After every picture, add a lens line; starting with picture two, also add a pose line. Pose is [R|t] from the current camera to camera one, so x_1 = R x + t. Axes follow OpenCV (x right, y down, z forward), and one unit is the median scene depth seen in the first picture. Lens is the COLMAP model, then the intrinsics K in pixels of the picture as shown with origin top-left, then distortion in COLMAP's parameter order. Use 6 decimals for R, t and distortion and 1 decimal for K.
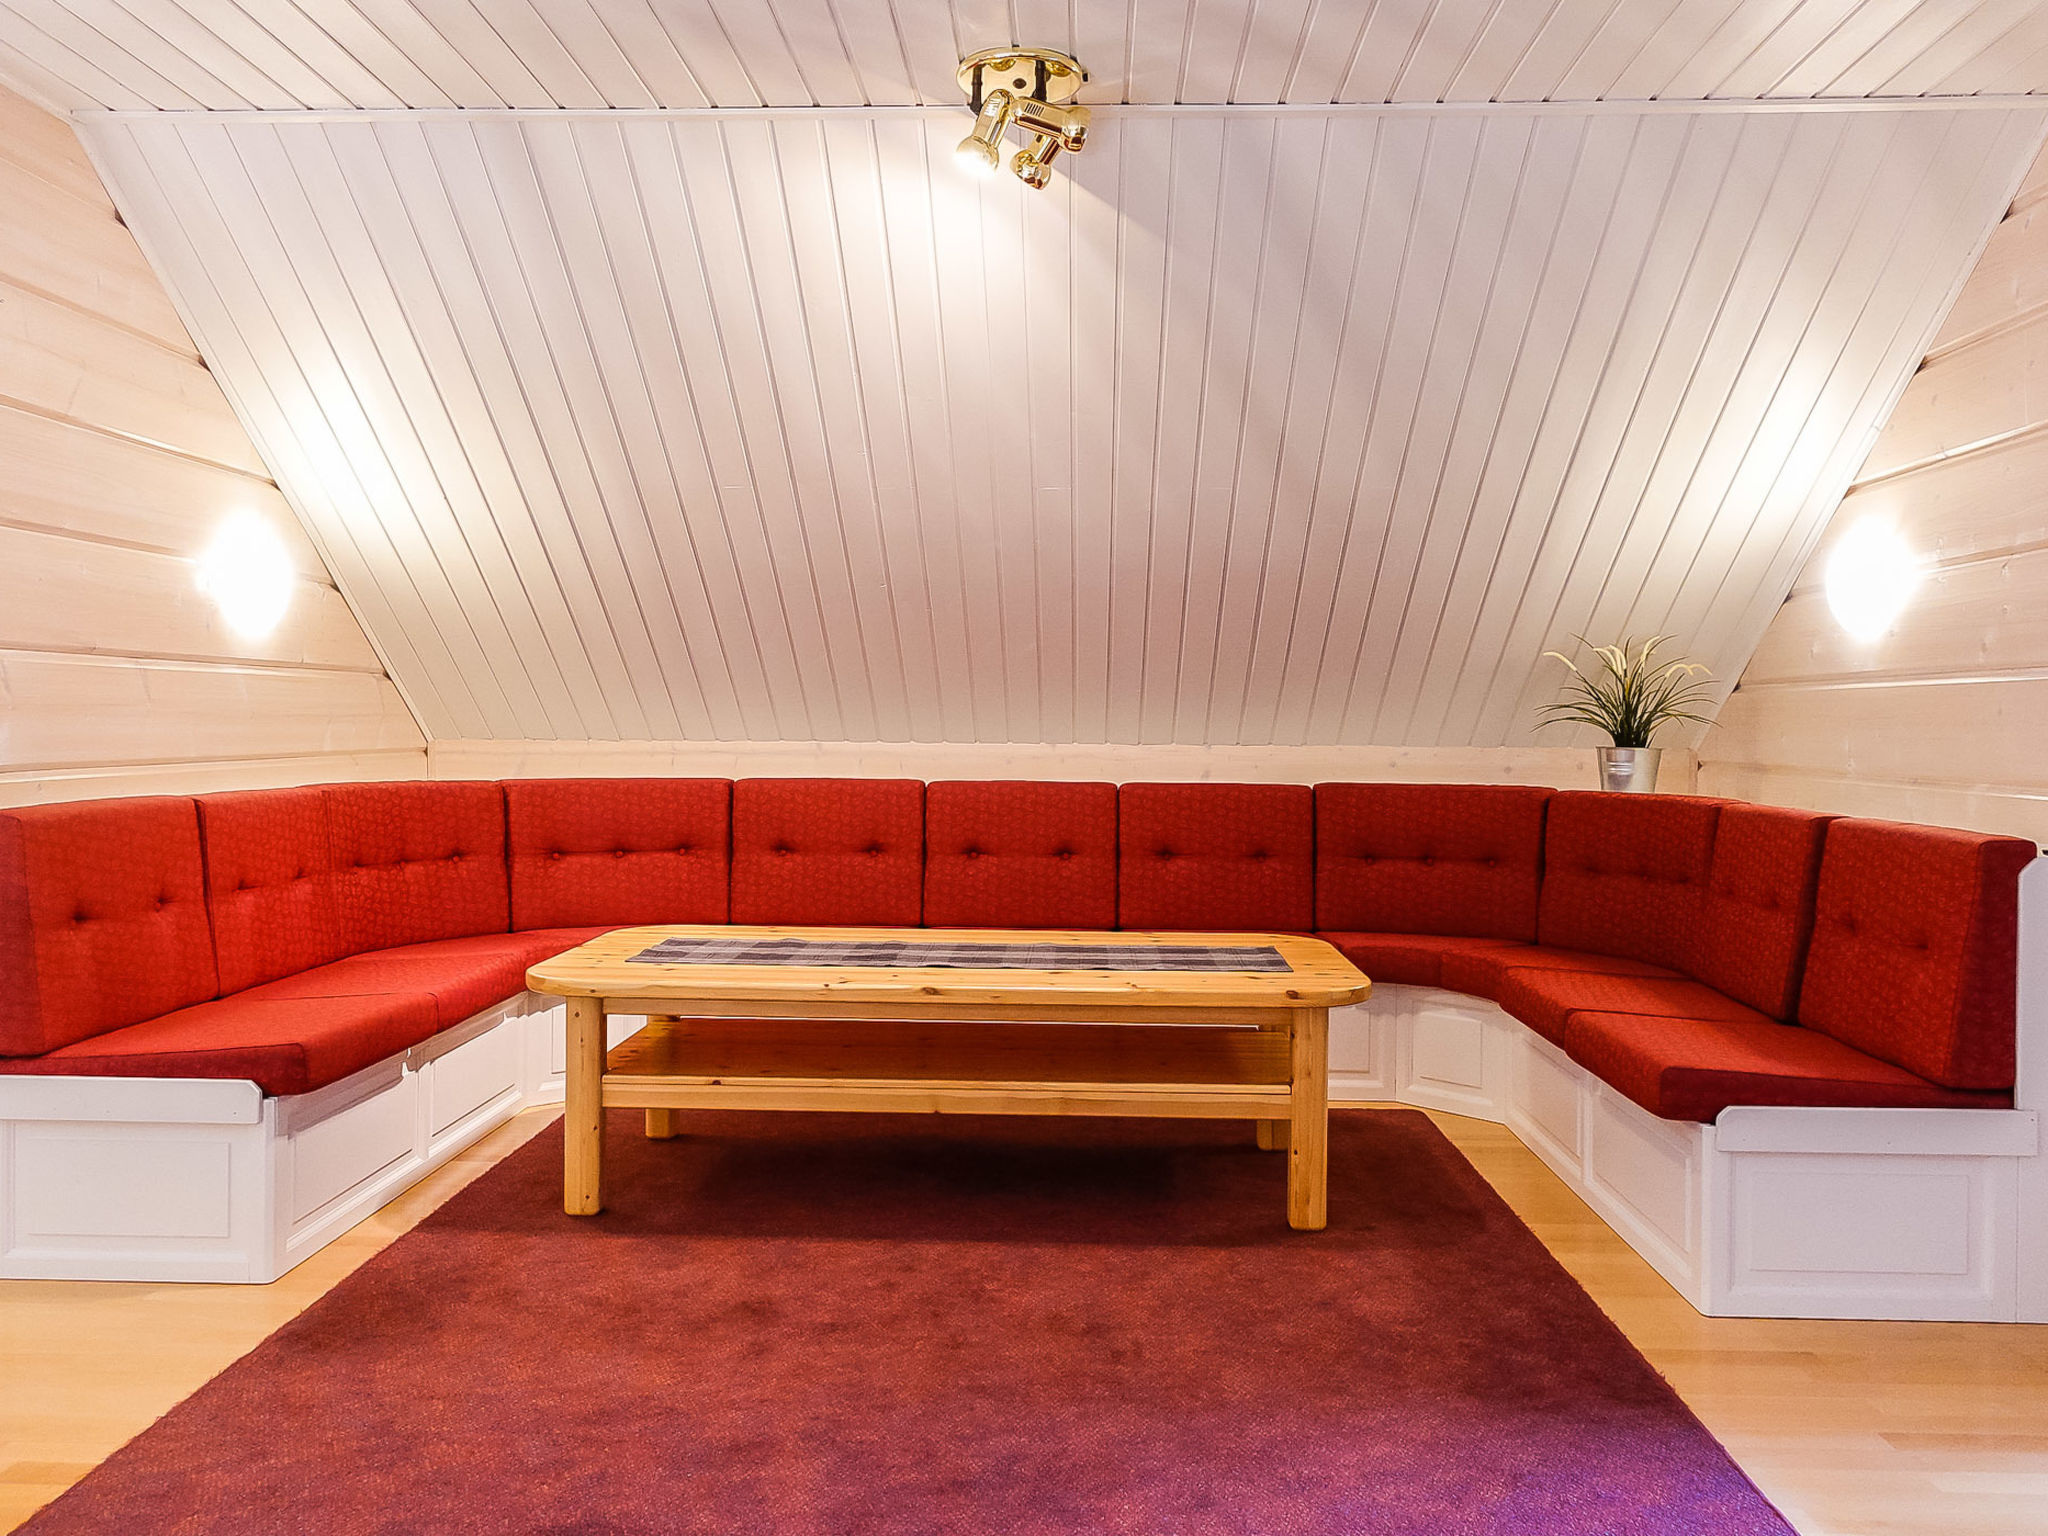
lens RADIAL K [[1602.4, 0, 1020.4], [0, 1602.4, 767.5], [0, 0, 1]] dist [0.001028, 0.003195]
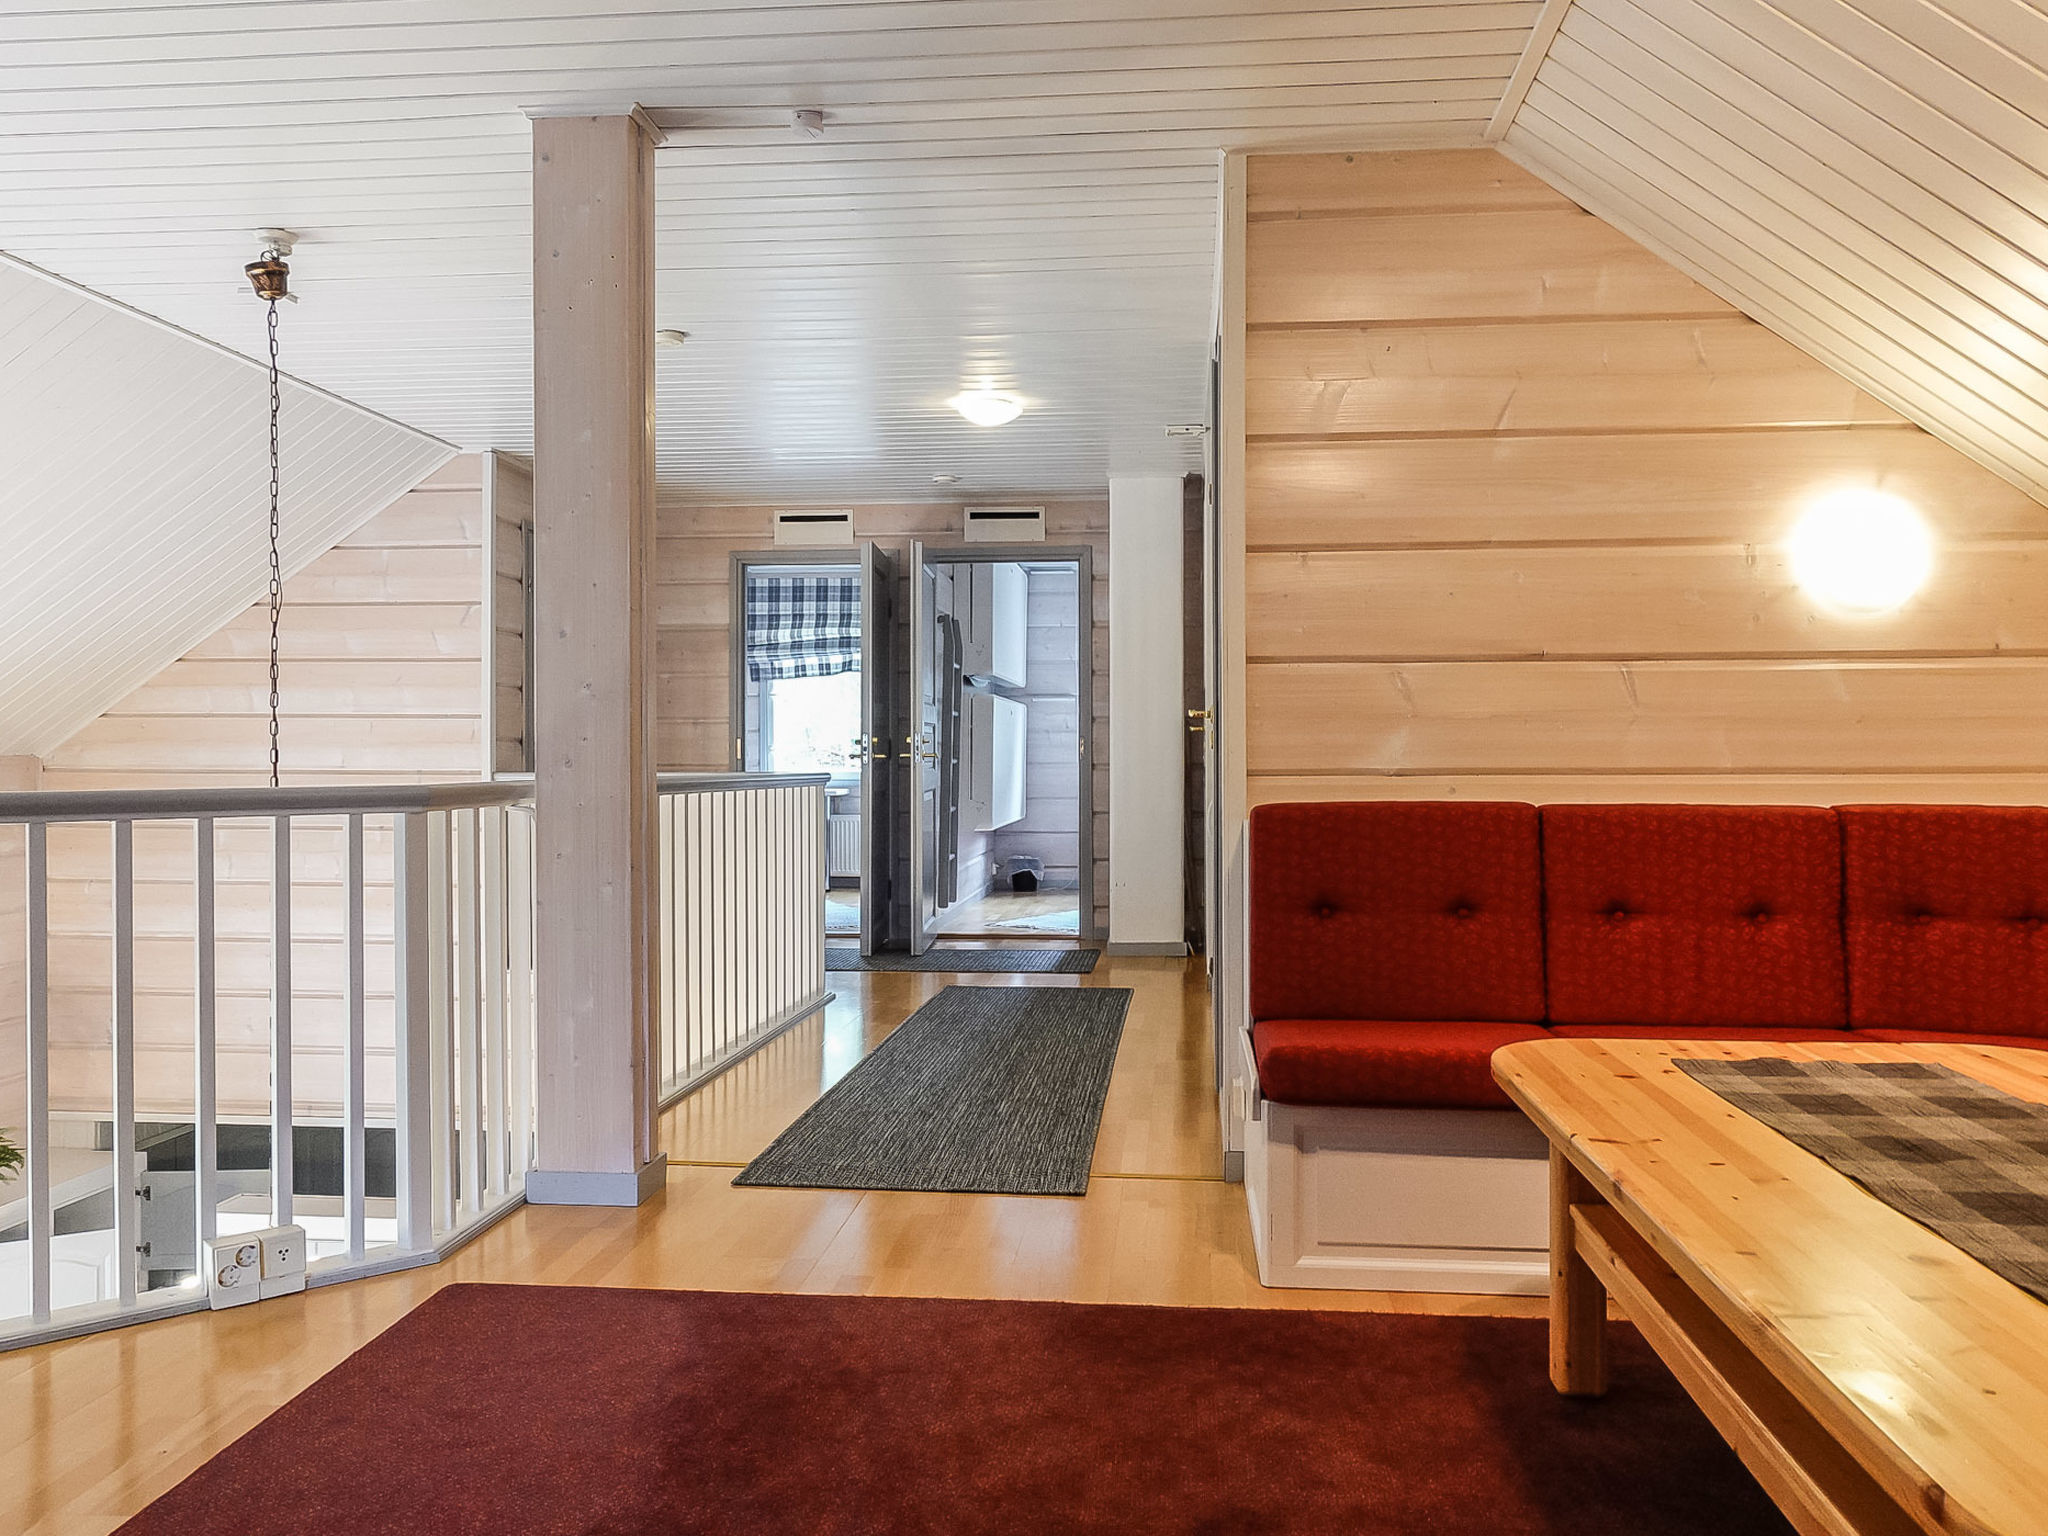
lens RADIAL K [[1602.4, 0, 1020.4], [0, 1602.4, 767.5], [0, 0, 1]] dist [0.001028, 0.003195]
pose [[-0.055057, 0.006841, -0.998460, 0.441559], [-0.024191, 0.999674, 0.008184, -0.004313], [0.998190, 0.024604, -0.054873, 0.741694]]
